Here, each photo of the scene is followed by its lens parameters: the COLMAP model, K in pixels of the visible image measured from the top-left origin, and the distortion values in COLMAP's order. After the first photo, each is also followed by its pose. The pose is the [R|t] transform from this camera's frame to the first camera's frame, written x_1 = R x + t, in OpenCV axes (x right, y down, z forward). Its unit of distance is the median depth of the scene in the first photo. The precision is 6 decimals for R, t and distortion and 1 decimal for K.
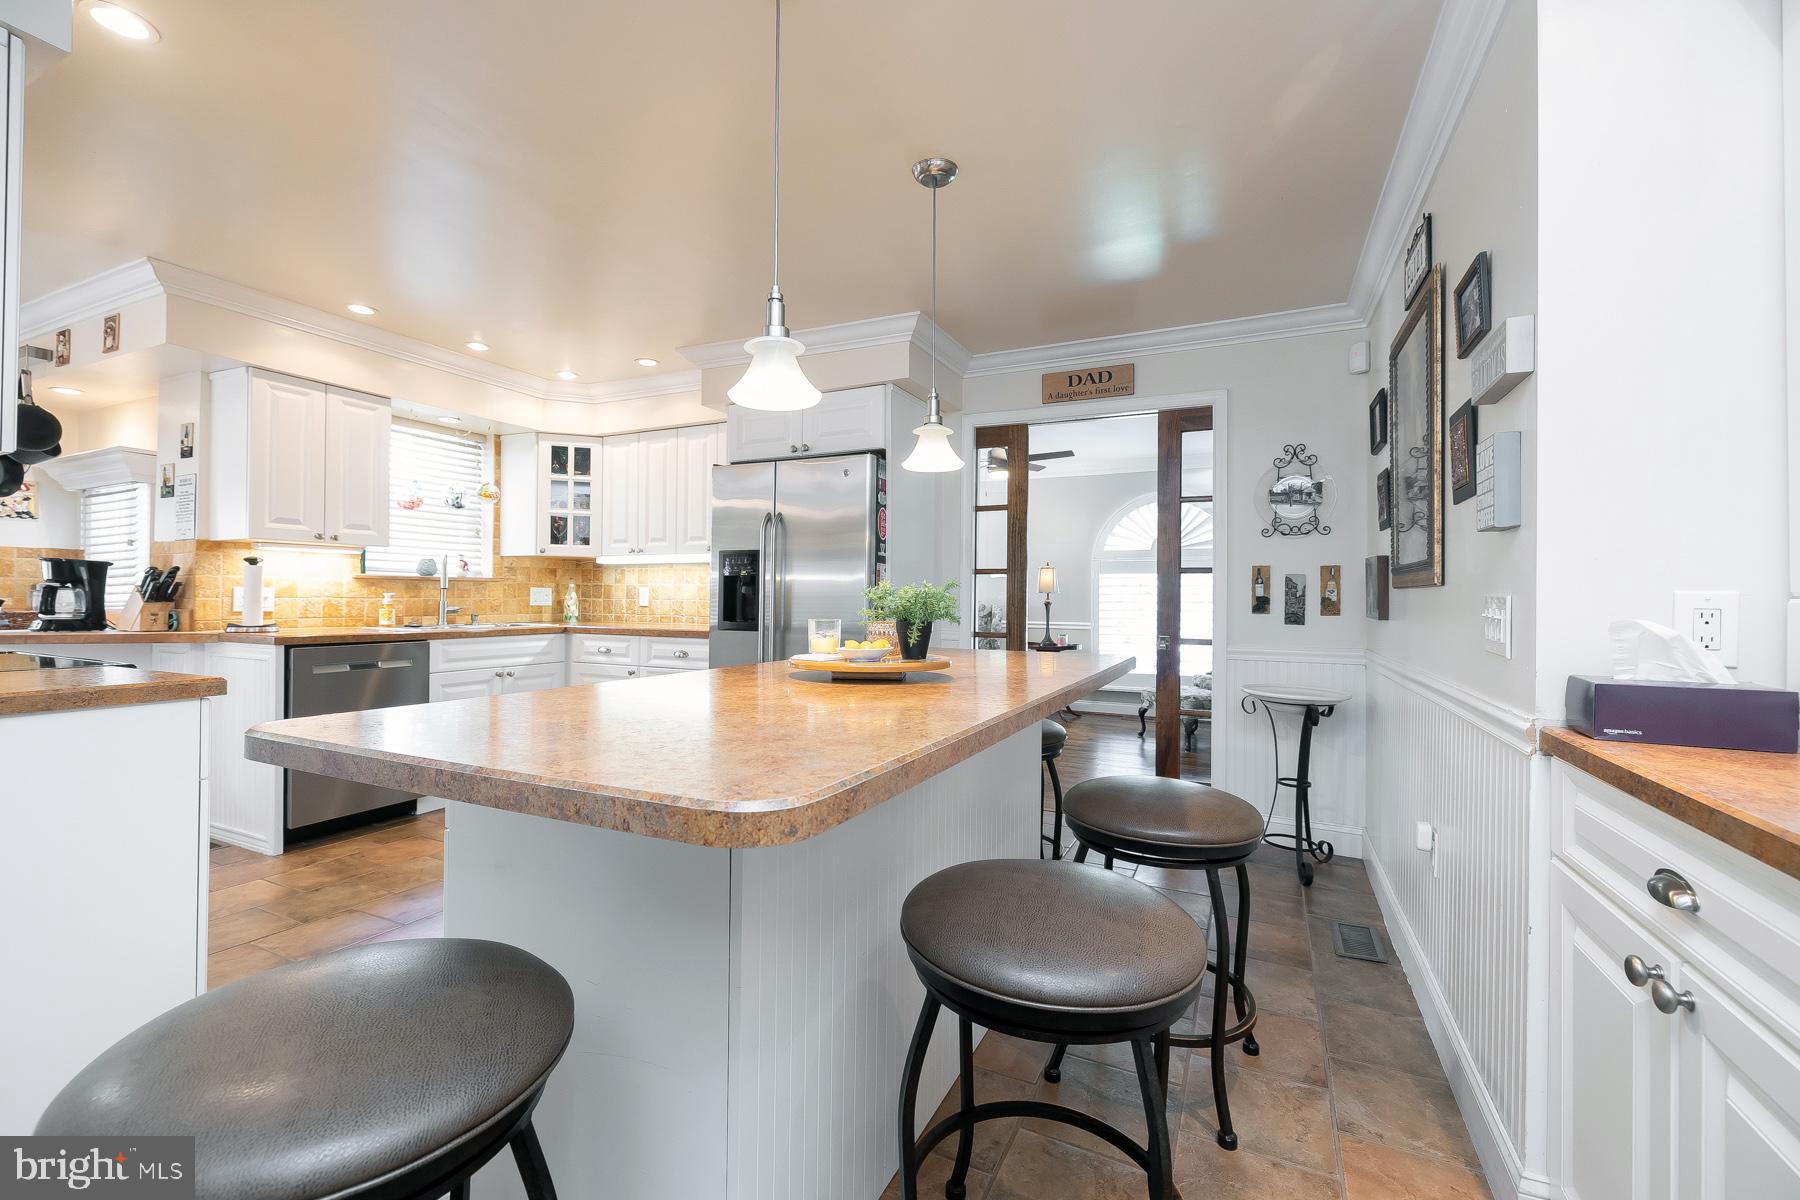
lens RADIAL K [[763.1, 0, 892.8], [0, 763.1, 594.2], [0, 0, 1]] dist [-0.001256, 0.000240]
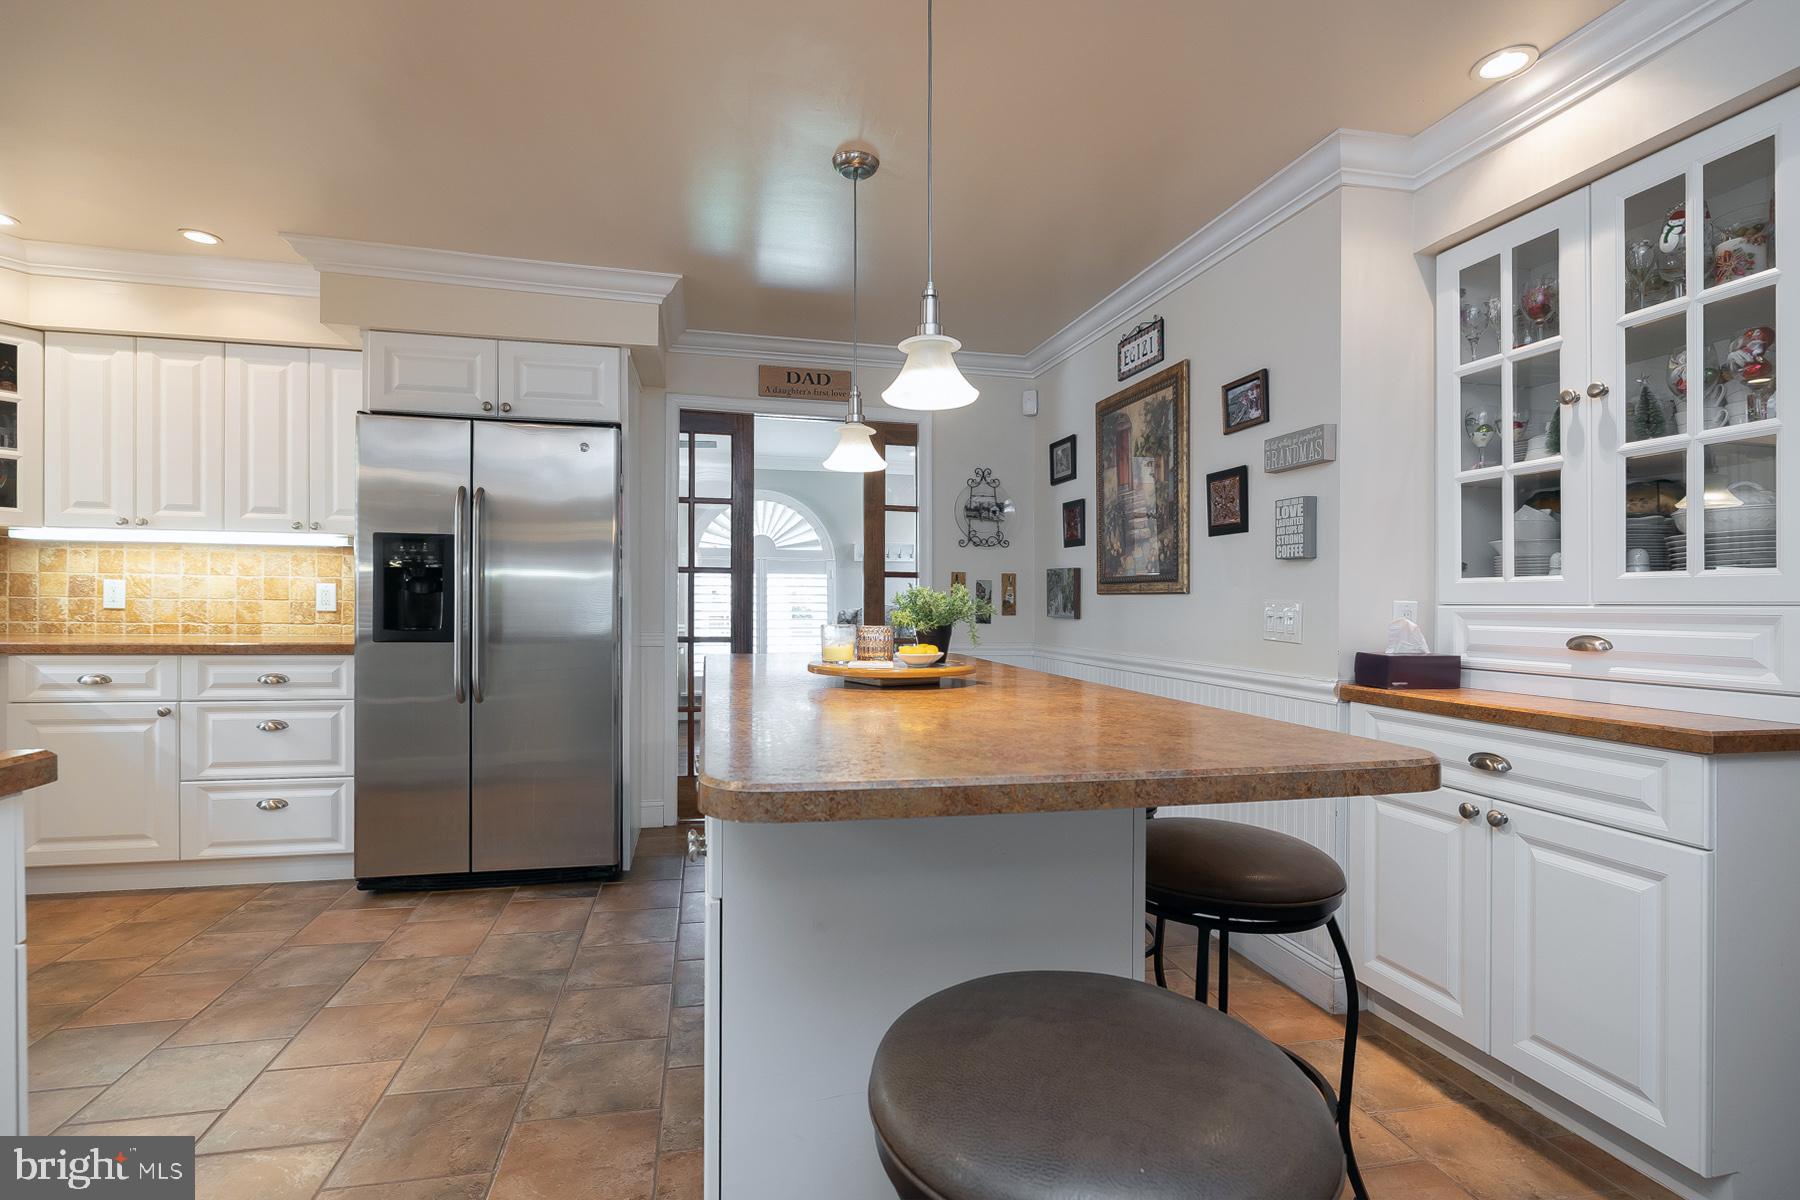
lens RADIAL K [[833.0, 0, 898.3], [0, 833.0, 615.8], [0, 0, 1]] dist [-0.007751, 0.000126]
pose [[0.783580, -0.008962, 0.621227, -0.300944], [-0.009110, 0.999623, 0.025913, -0.002781], [-0.621225, -0.025964, 0.783202, 0.066364]]
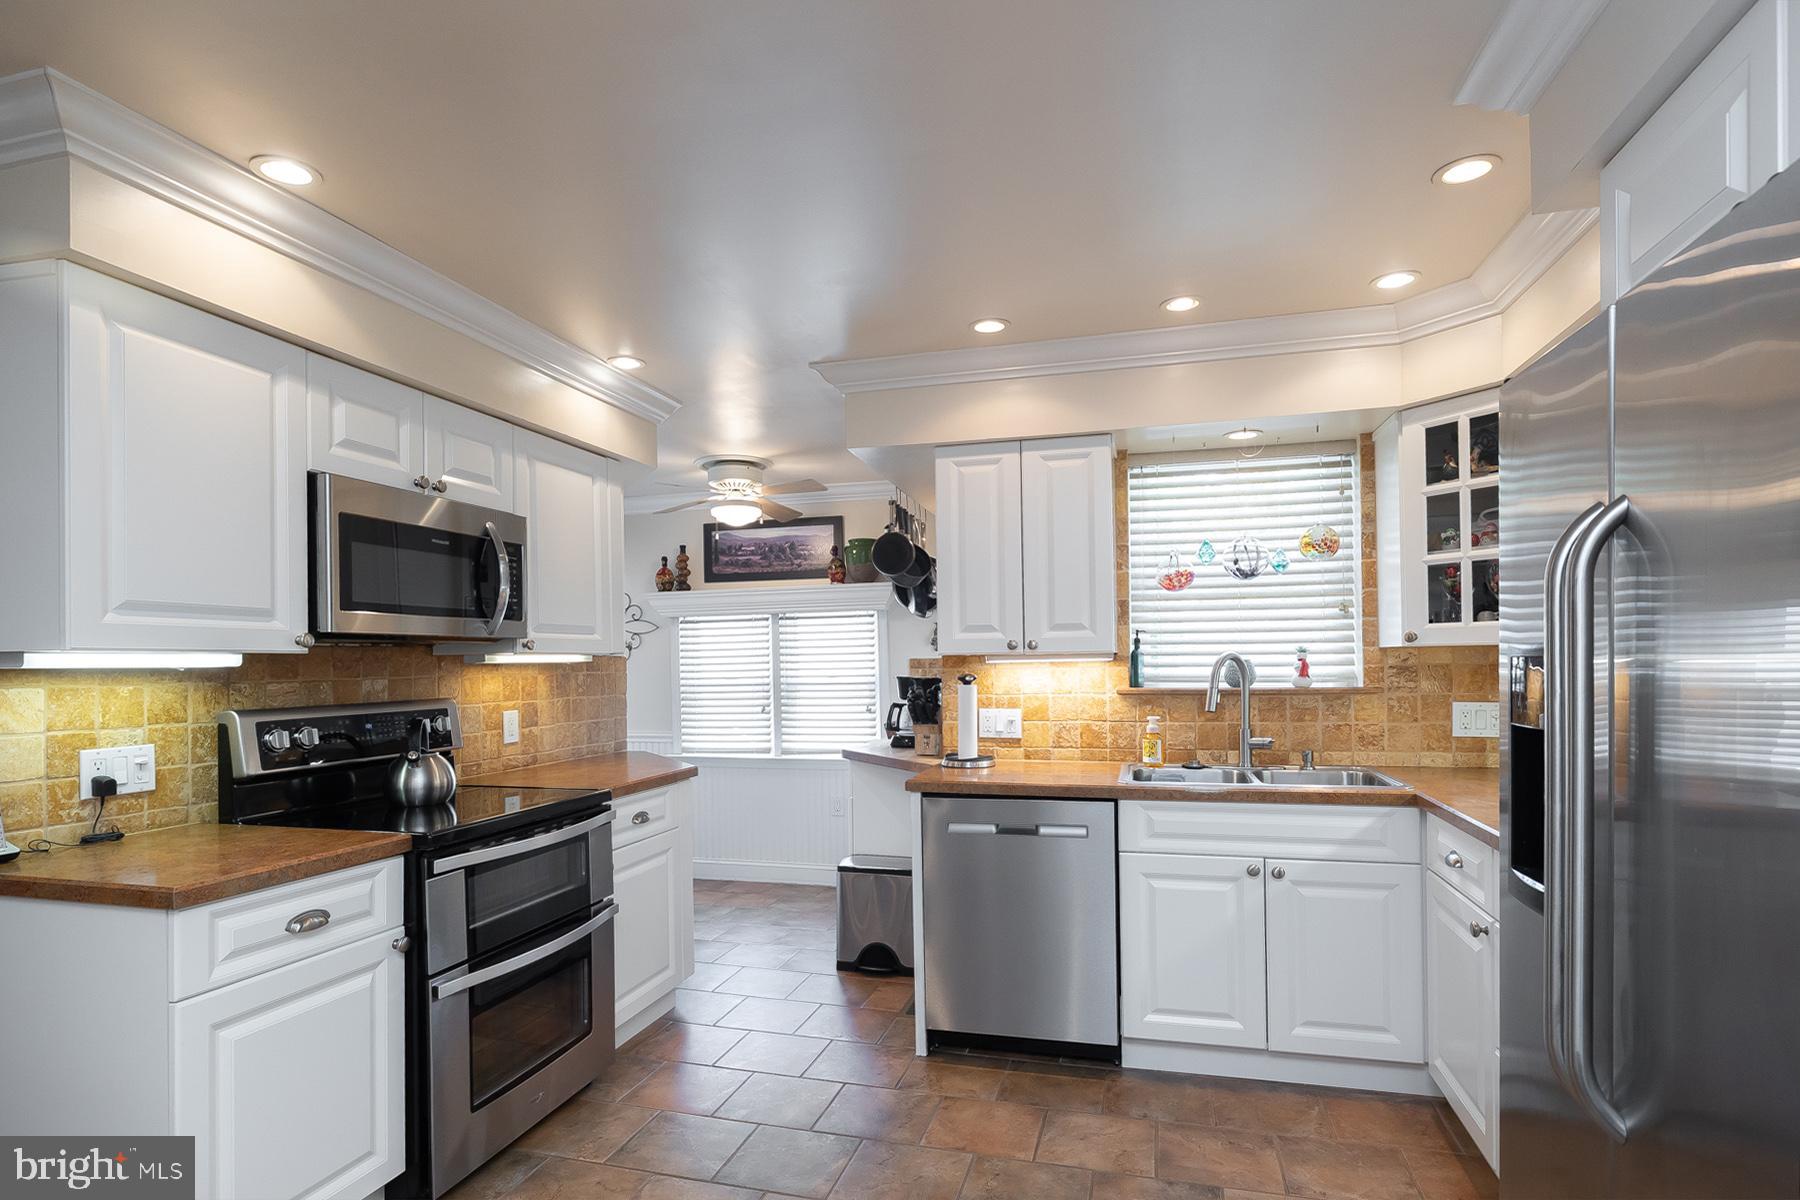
lens RADIAL K [[915.1, 0, 890.3], [0, 915.1, 667.2], [0, 0, 1]] dist [-0.001011, -0.000205]
pose [[0.178802, -0.005233, -0.983871, 0.097074], [0.015426, 0.999878, -0.002515, -0.046222], [0.983764, -0.014727, 0.178861, 0.618777]]
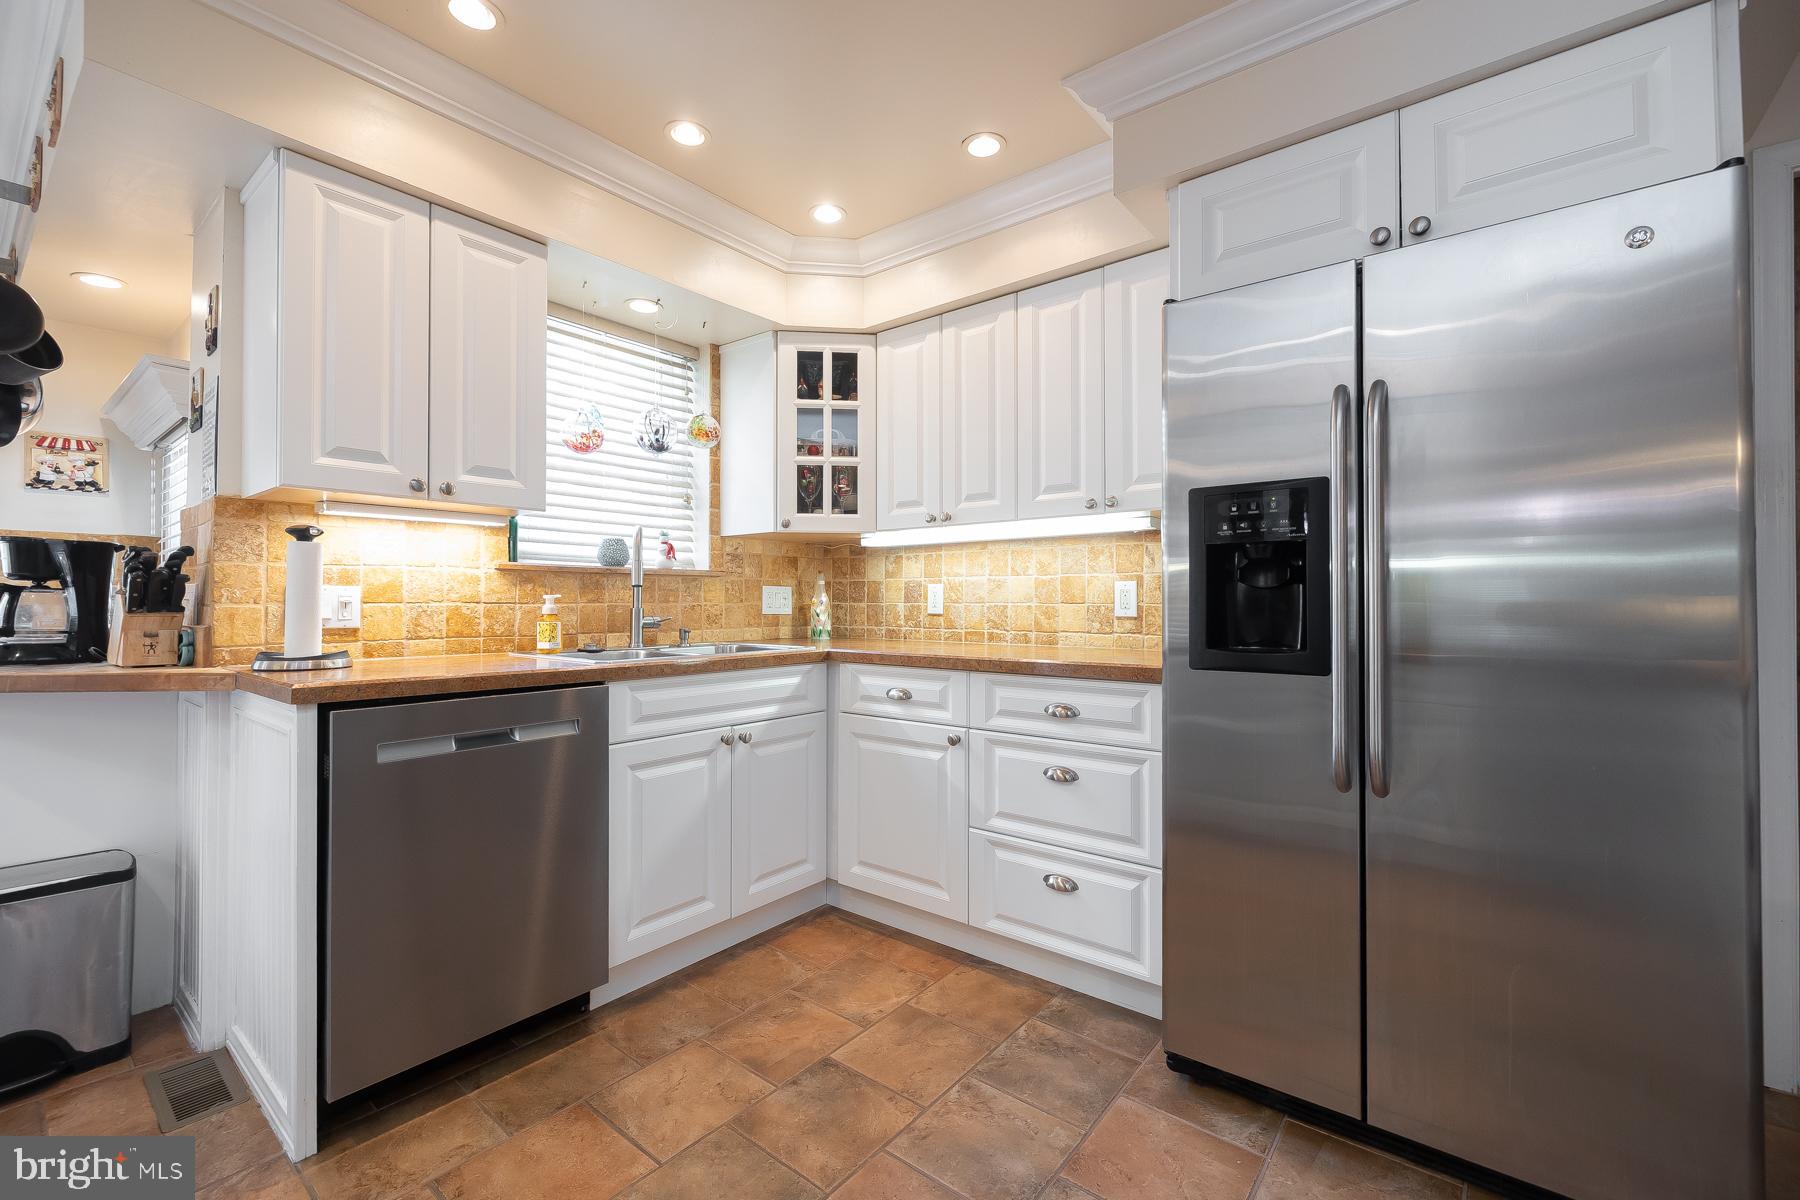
lens RADIAL K [[773.2, 0, 890.0], [0, 773.2, 594.5], [0, 0, 1]] dist [-0.003441, -0.000277]
pose [[0.972282, -0.011095, -0.233547, -0.268569], [0.009410, 0.999921, -0.008326, 0.005633], [0.233620, 0.005897, 0.972310, 0.481389]]
